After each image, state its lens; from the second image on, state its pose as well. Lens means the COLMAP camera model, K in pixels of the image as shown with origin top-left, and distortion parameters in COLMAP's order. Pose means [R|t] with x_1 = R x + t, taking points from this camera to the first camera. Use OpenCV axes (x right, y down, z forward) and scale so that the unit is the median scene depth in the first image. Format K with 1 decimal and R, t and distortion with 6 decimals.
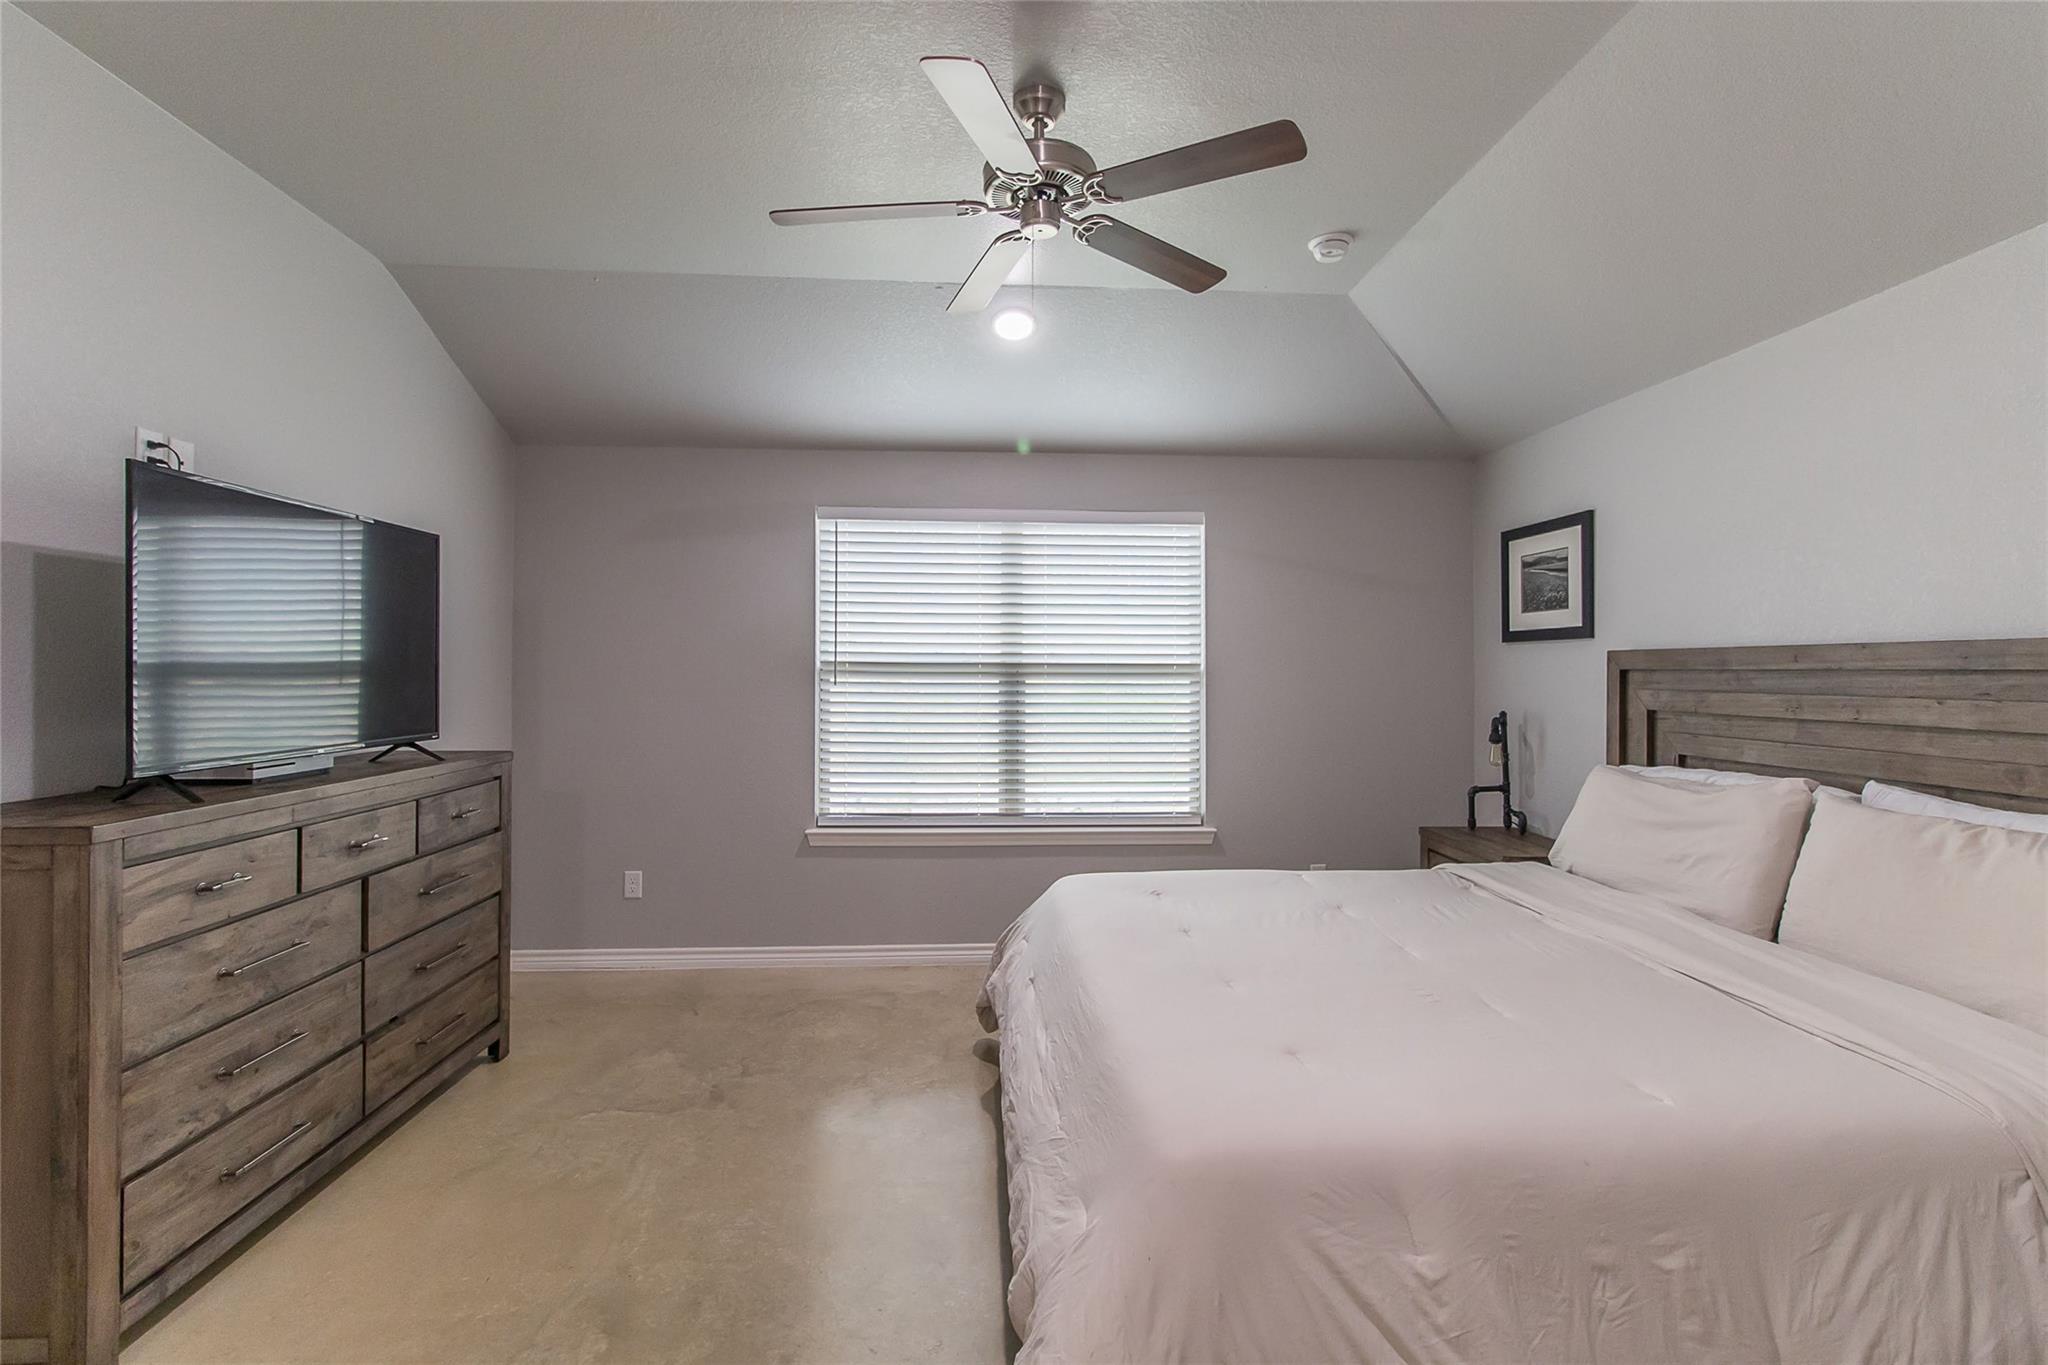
lens RADIAL K [[956.0, 0, 1033.7], [0, 956.0, 671.5], [0, 0, 1]] dist [0.000191, 0.000346]
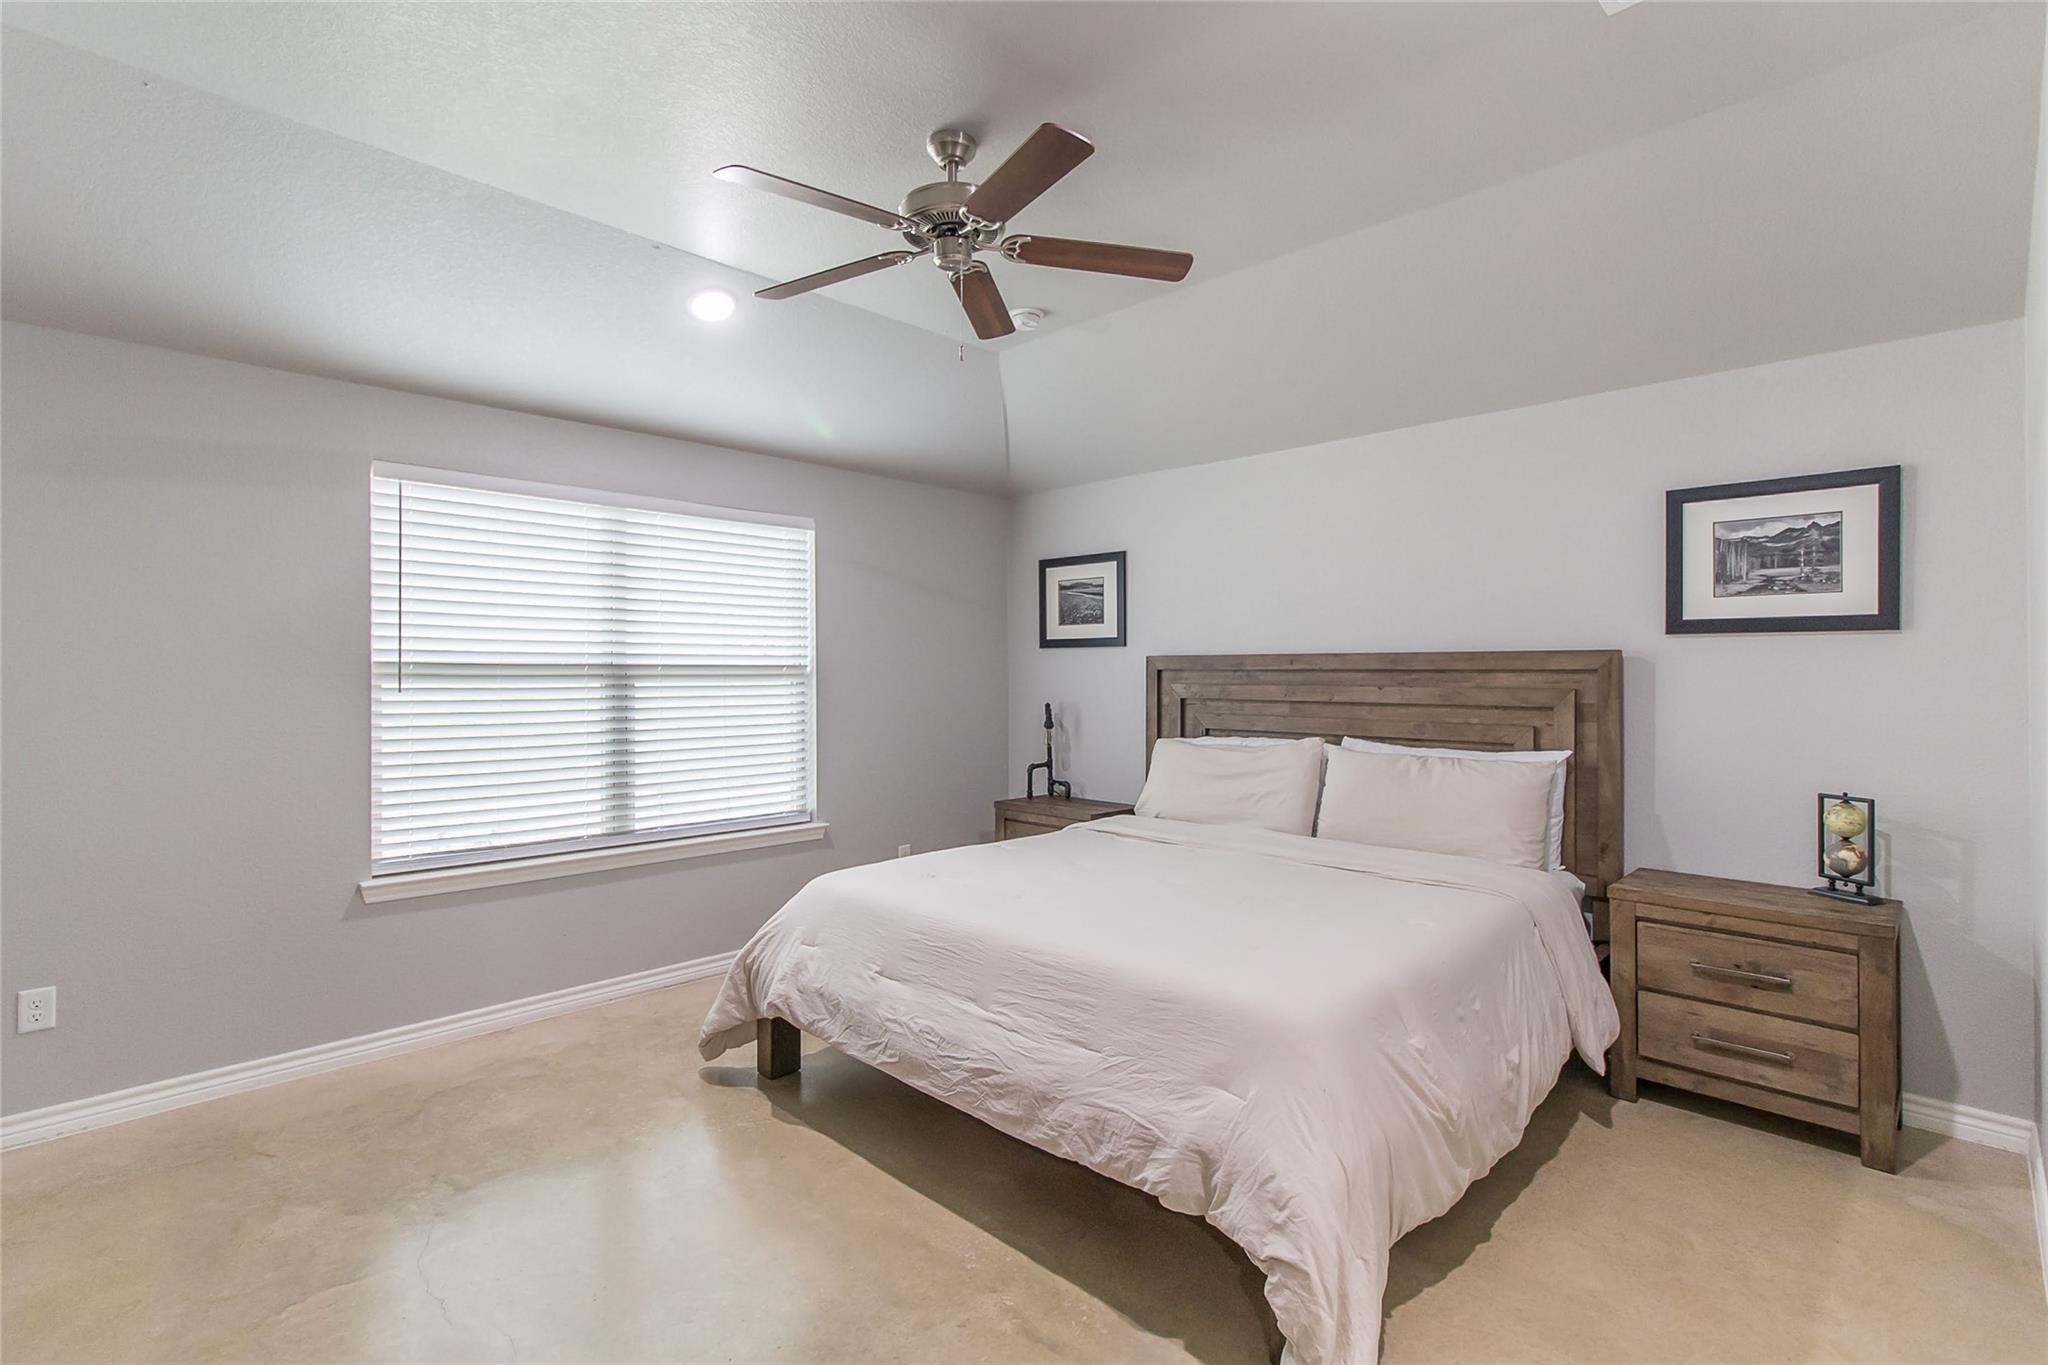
lens RADIAL K [[956.0, 0, 1033.7], [0, 956.0, 671.5], [0, 0, 1]] dist [0.000191, 0.000346]
pose [[0.741099, -0.004423, 0.671381, -0.398694], [0.004618, 0.999988, 0.001491, -0.001928], [-0.671380, 0.001995, 0.741111, 0.086000]]
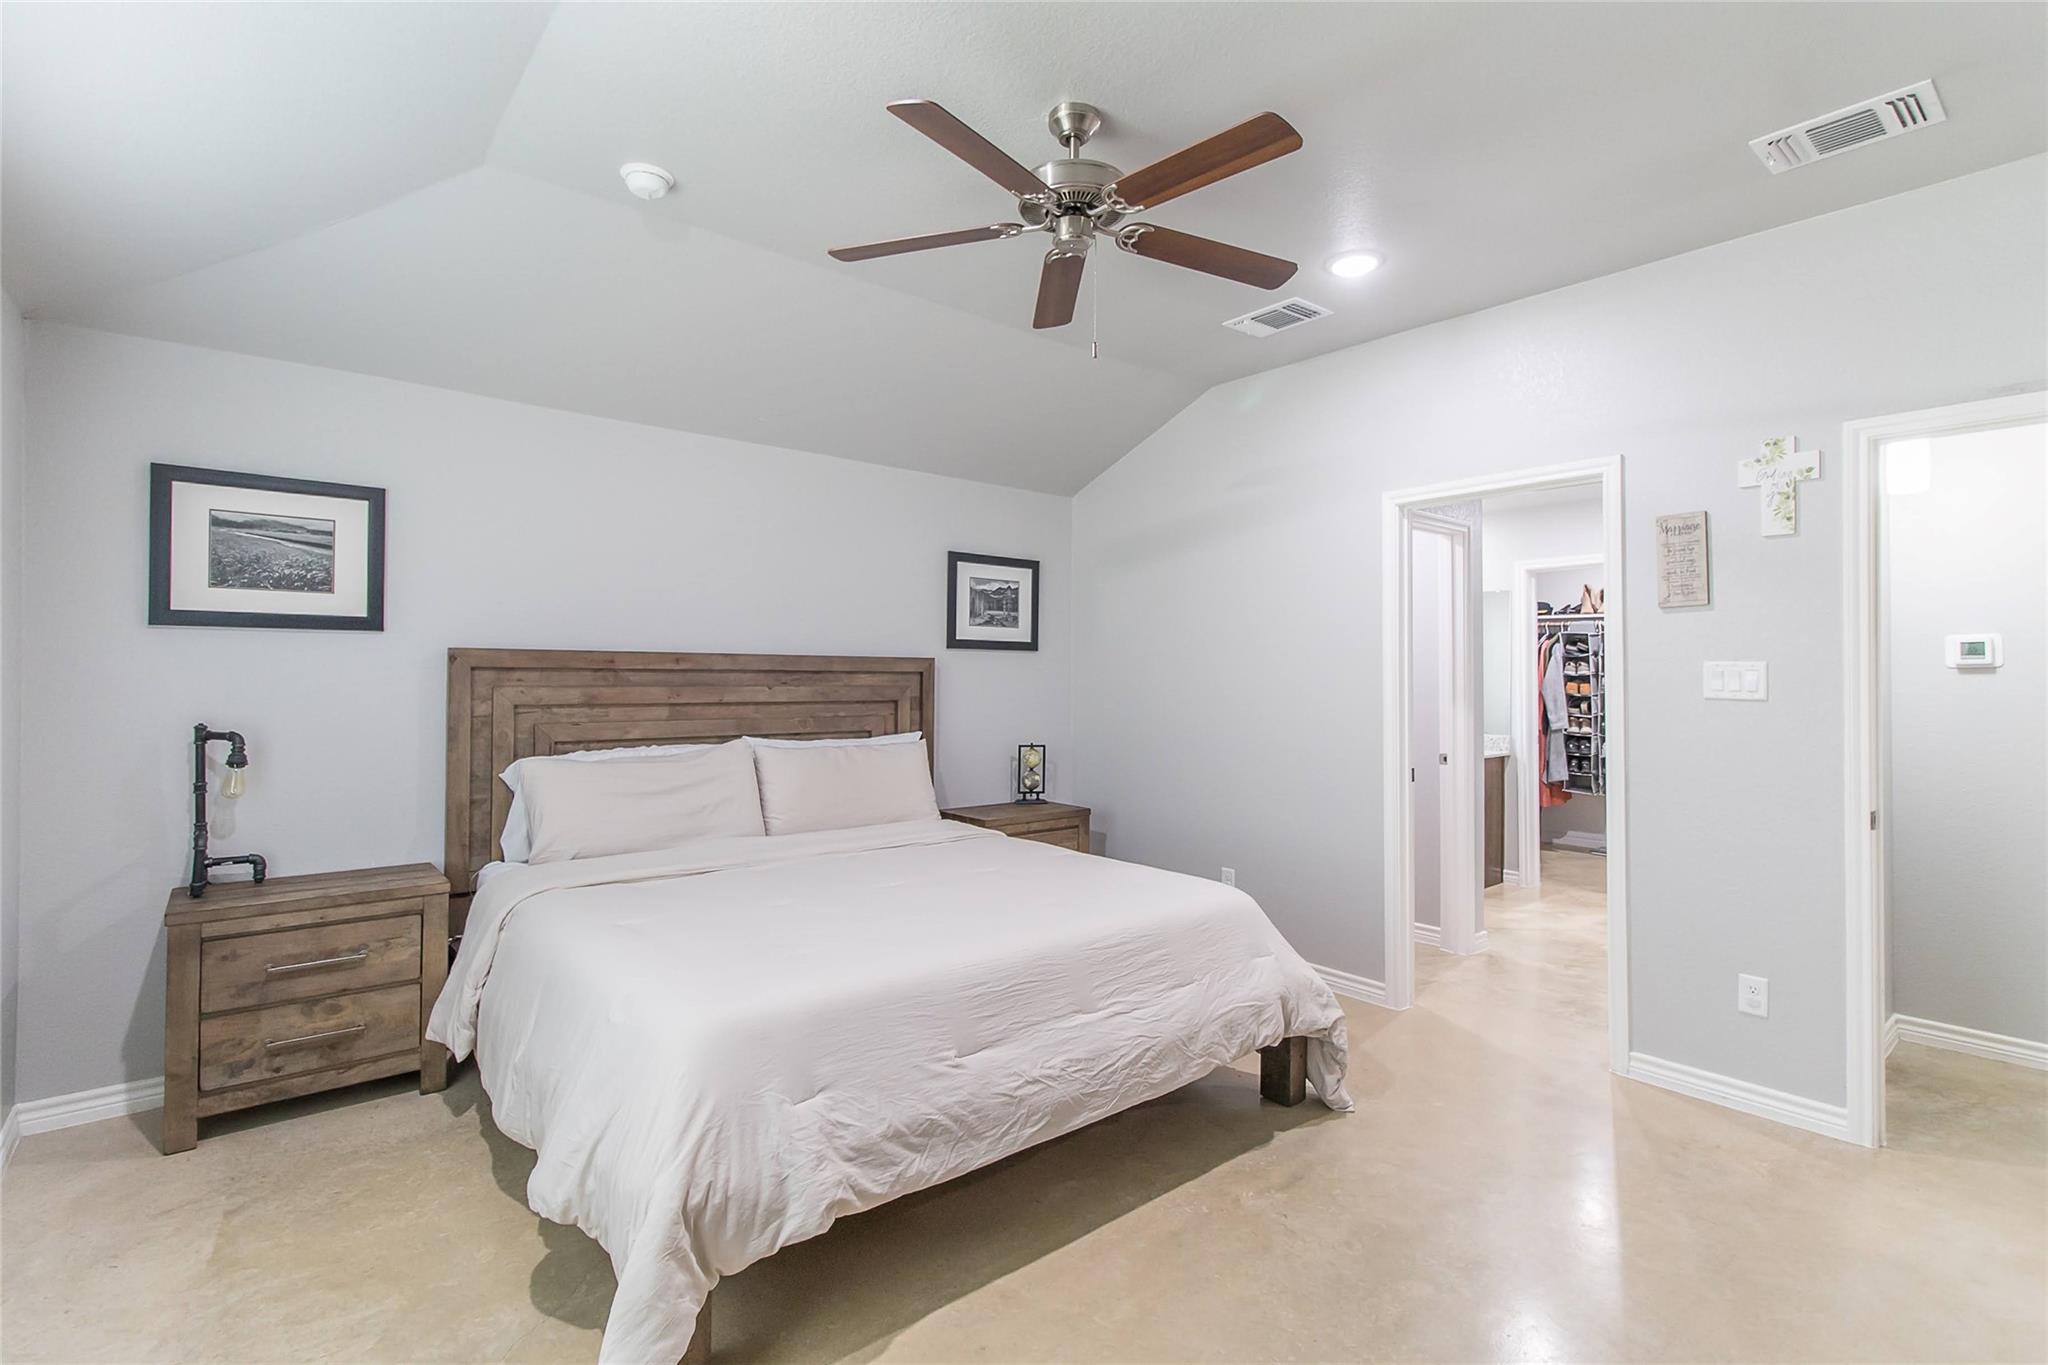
lens RADIAL K [[956.0, 0, 1033.7], [0, 956.0, 671.5], [0, 0, 1]] dist [0.000191, 0.000346]
pose [[-0.596816, -0.006548, 0.802351, -0.483540], [-0.008684, 0.999961, 0.001702, -0.003814], [-0.802331, -0.005952, -0.596850, 1.004493]]
